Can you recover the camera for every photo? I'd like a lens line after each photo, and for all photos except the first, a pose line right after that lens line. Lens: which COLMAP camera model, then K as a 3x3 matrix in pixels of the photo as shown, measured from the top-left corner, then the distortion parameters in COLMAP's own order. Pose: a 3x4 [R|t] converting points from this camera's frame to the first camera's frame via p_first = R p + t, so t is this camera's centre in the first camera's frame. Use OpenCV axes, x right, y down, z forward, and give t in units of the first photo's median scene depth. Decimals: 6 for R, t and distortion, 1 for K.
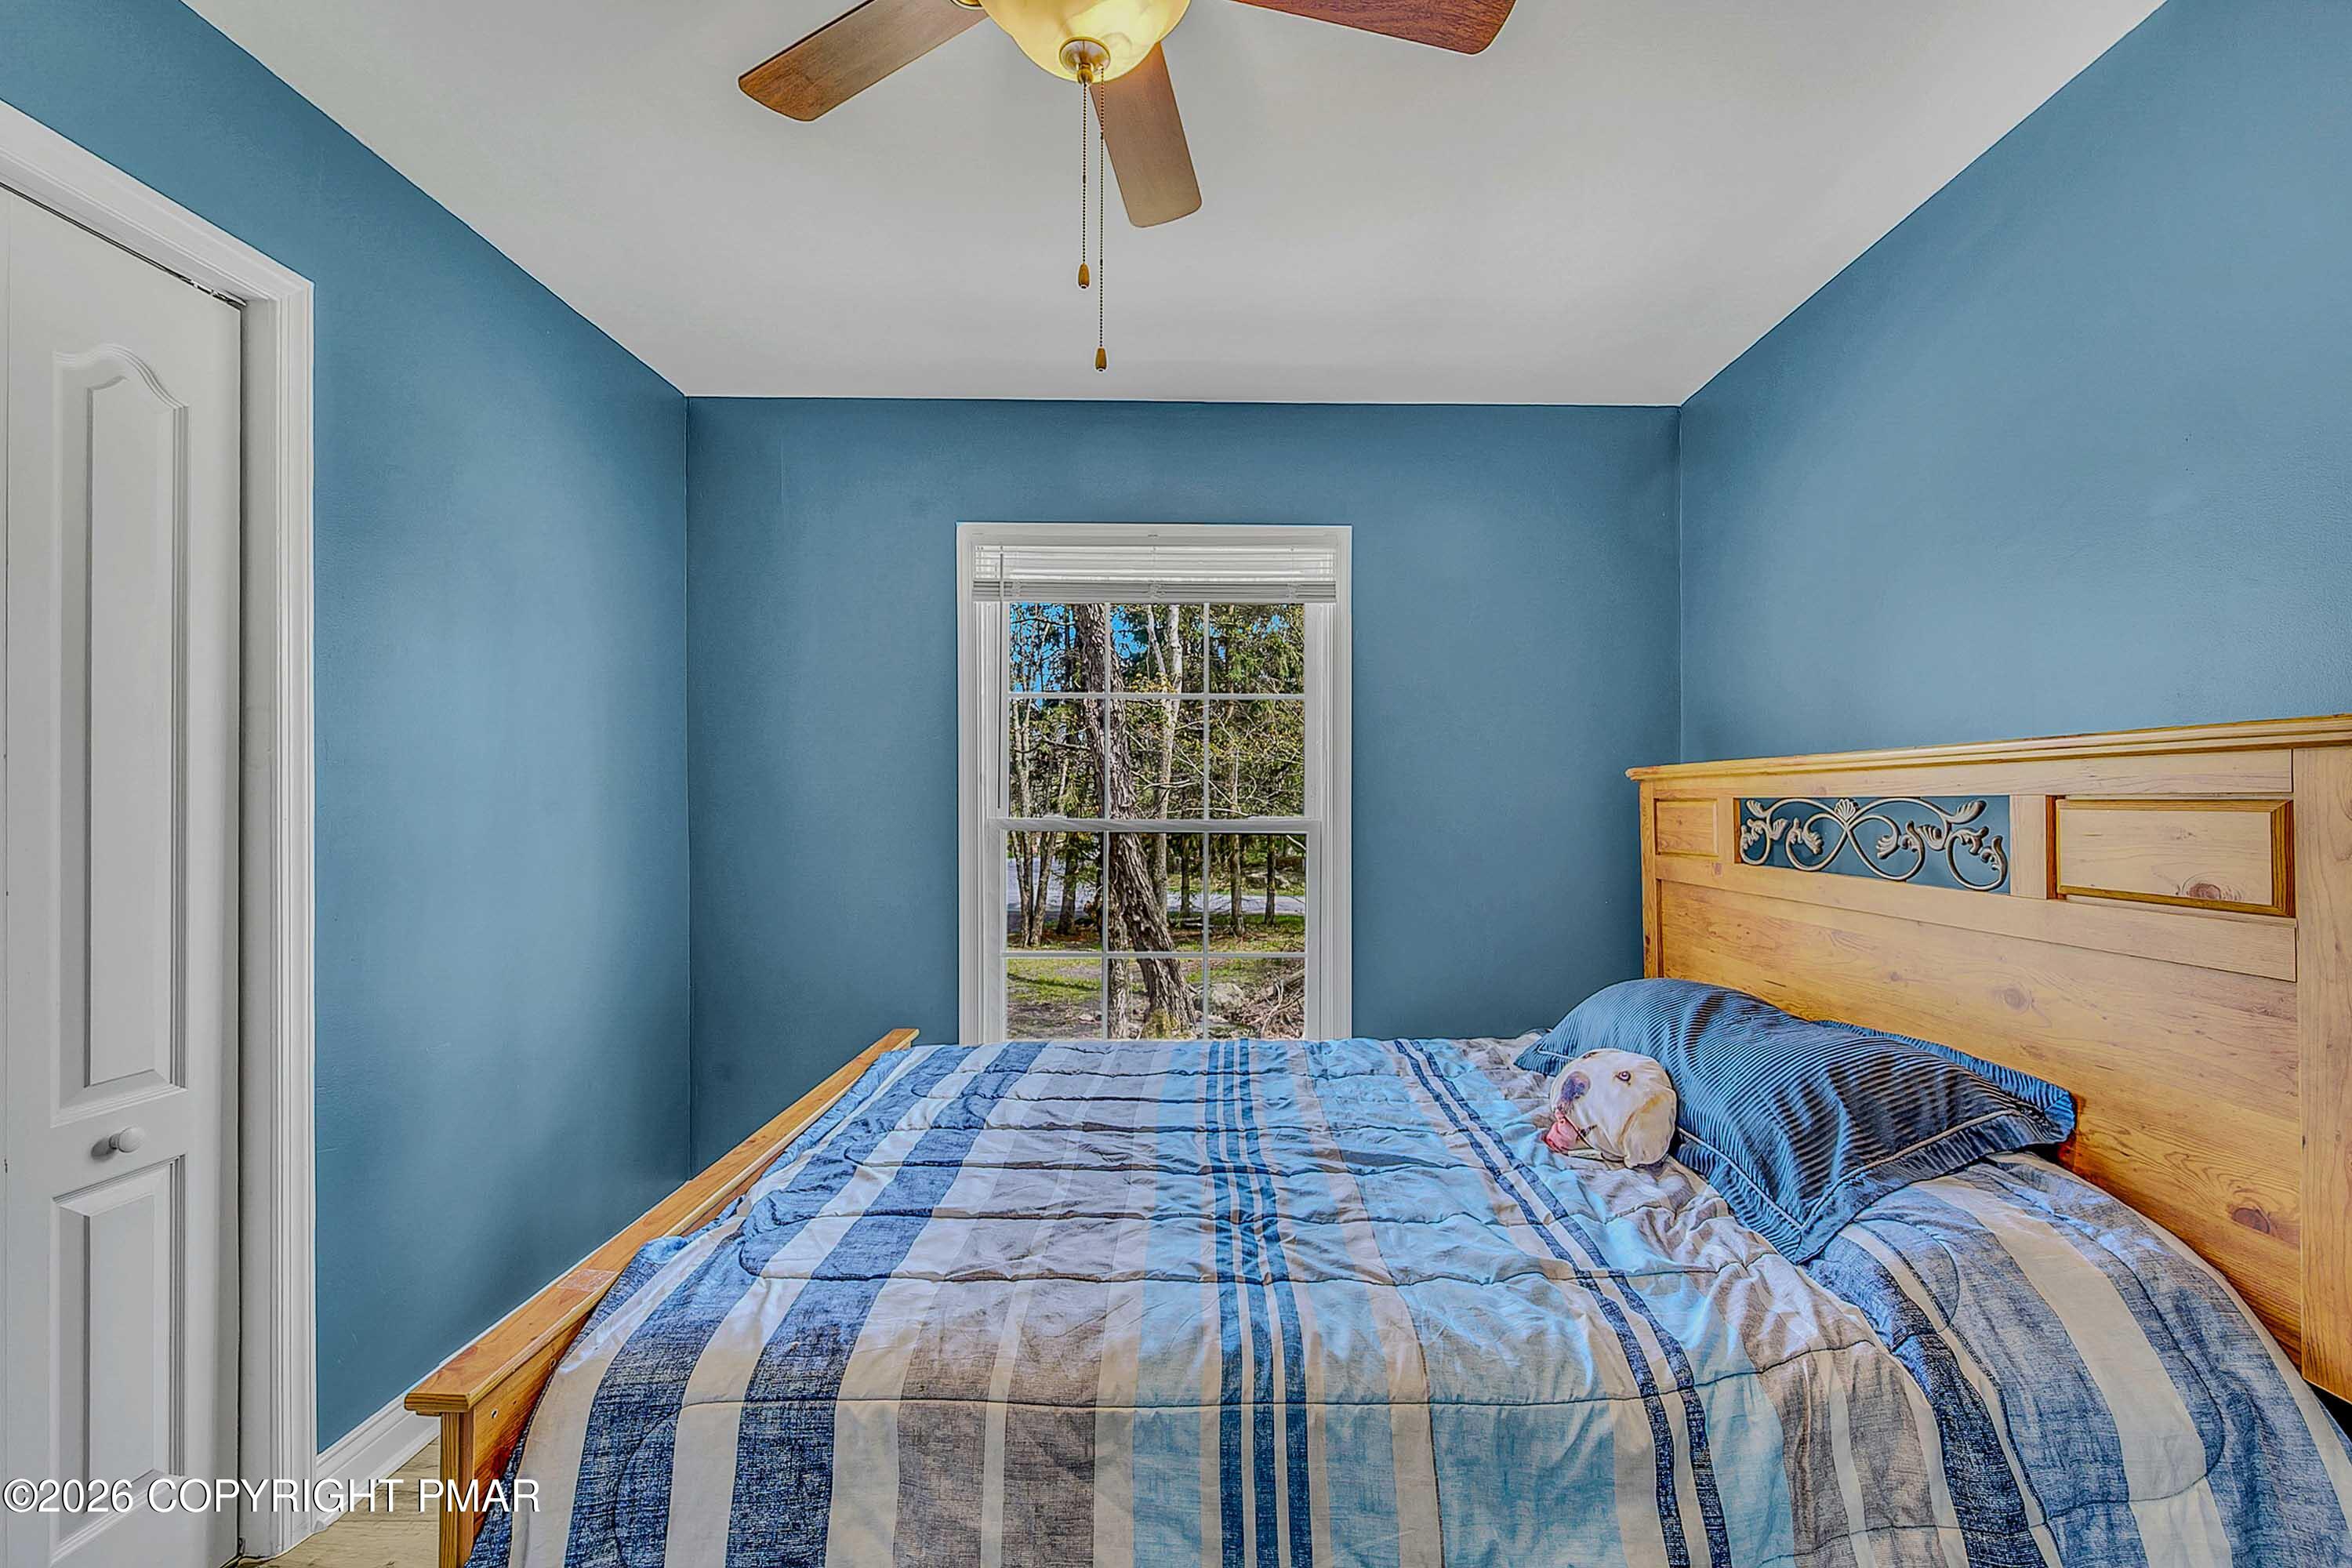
lens RADIAL K [[926.7, 0, 1203.1], [0, 926.7, 785.6], [0, 0, 1]] dist [0.000254, 0.000279]
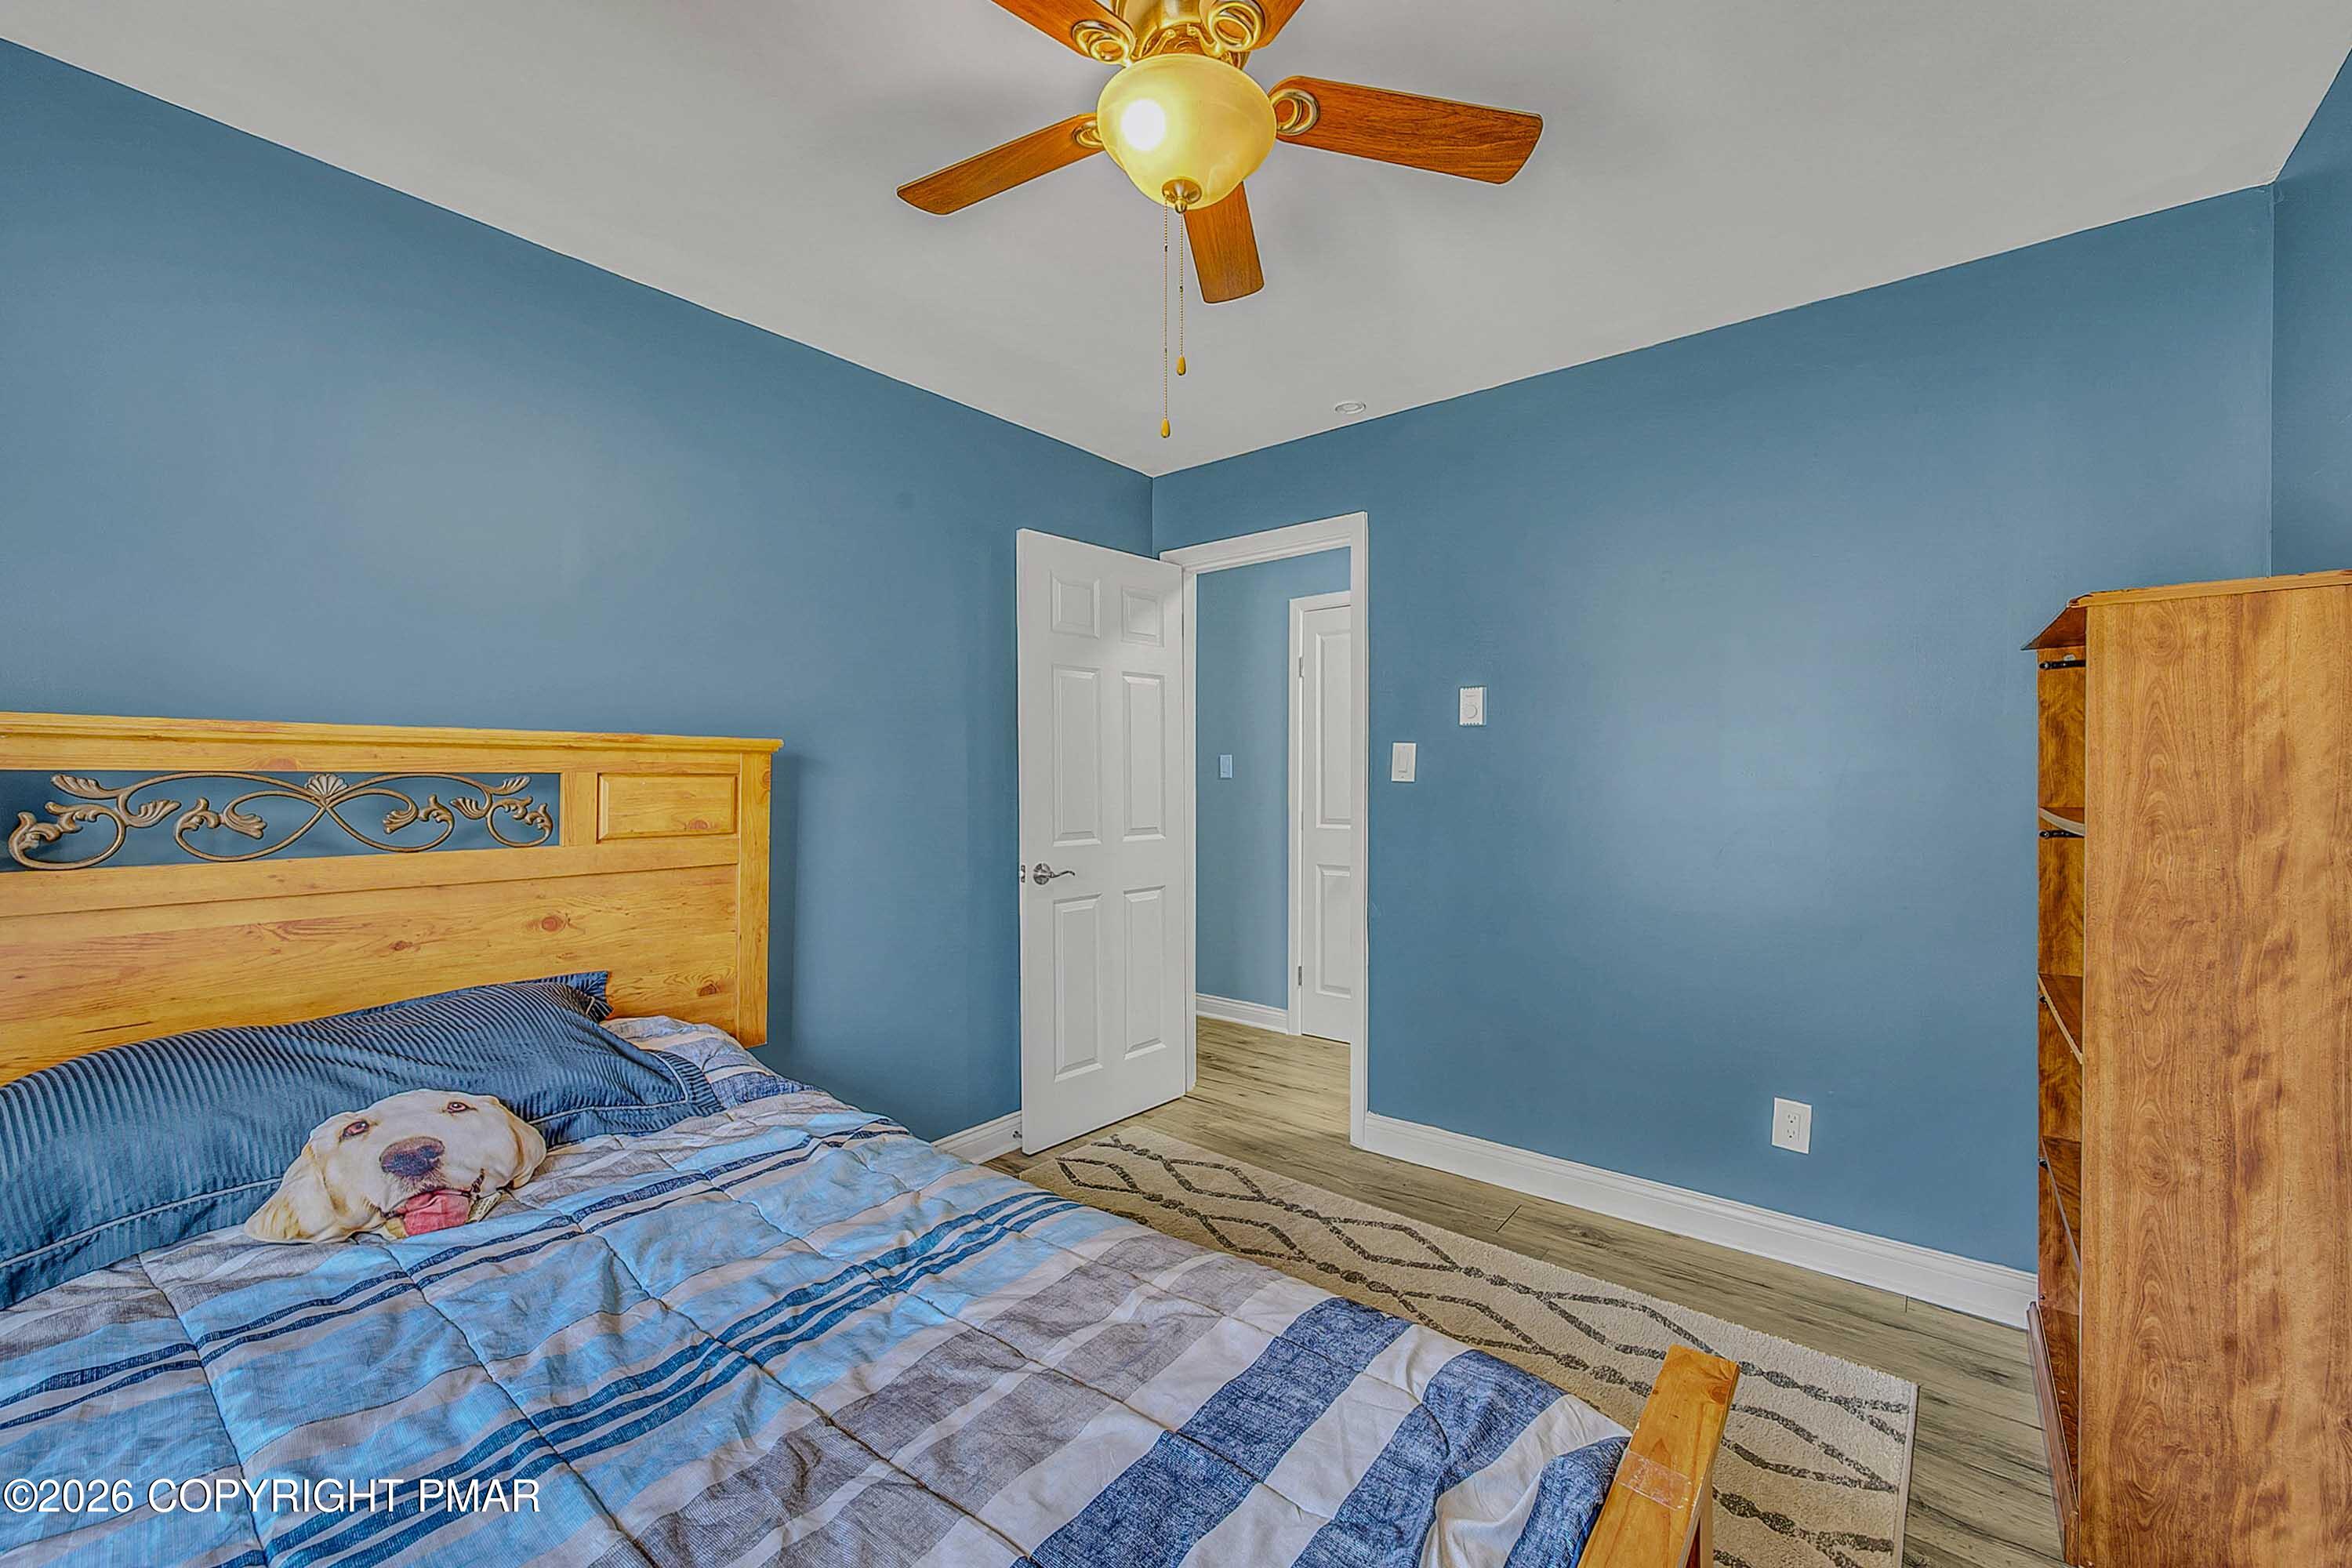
lens RADIAL K [[926.7, 0, 1203.1], [0, 926.7, 785.6], [0, 0, 1]] dist [0.000254, 0.000279]
pose [[-0.783114, -0.010461, 0.621790, -0.621674], [-0.014532, 0.999893, -0.001479, 0.017349], [-0.621708, -0.010194, -0.783183, 1.317139]]
